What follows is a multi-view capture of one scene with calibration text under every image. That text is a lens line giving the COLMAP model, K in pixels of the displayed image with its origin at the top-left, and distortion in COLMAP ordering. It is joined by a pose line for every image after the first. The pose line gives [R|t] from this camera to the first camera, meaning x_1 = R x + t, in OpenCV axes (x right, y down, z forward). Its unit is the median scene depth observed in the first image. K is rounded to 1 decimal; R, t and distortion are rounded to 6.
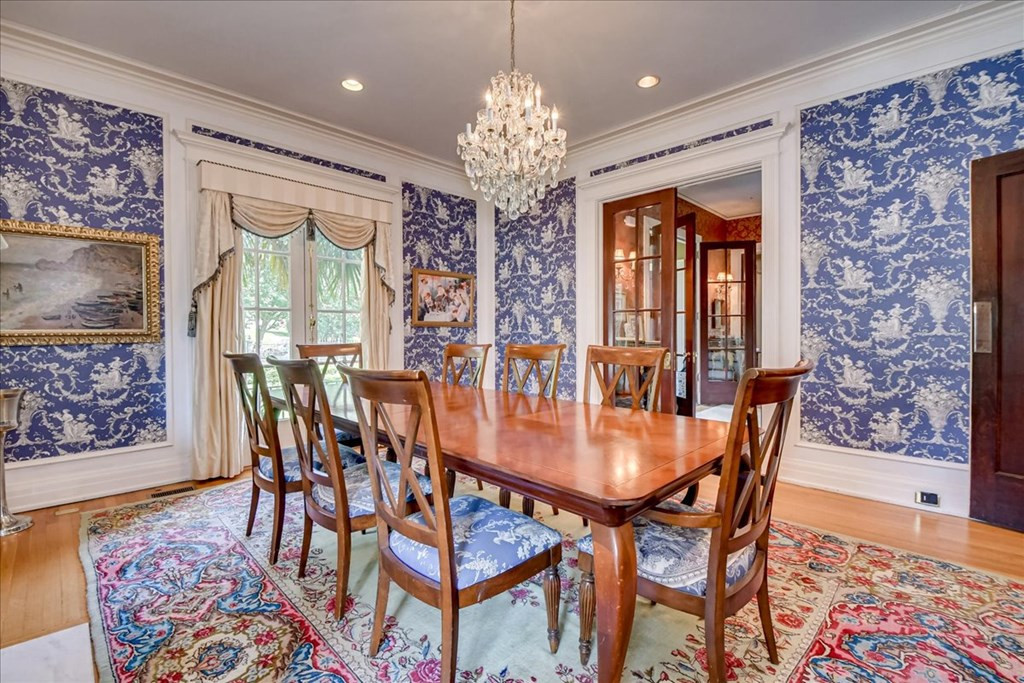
lens RADIAL K [[446.1, 0, 508.8], [0, 446.1, 329.4], [0, 0, 1]] dist [0.000391, -0.017215]
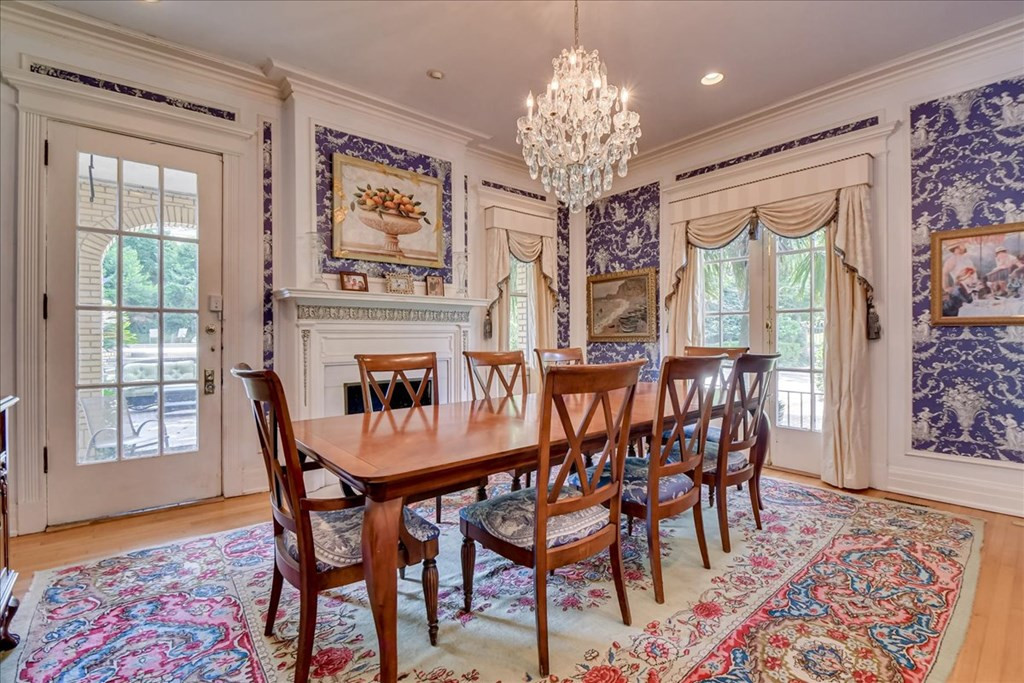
lens RADIAL K [[448.2, 0, 518.6], [0, 448.2, 338.8], [0, 0, 1]] dist [0.002143, -0.013678]
pose [[-0.088609, 0.011877, -0.995996, 0.470866], [0.009029, 0.999897, 0.011121, -0.000663], [0.996026, -0.008008, -0.088707, 0.475938]]
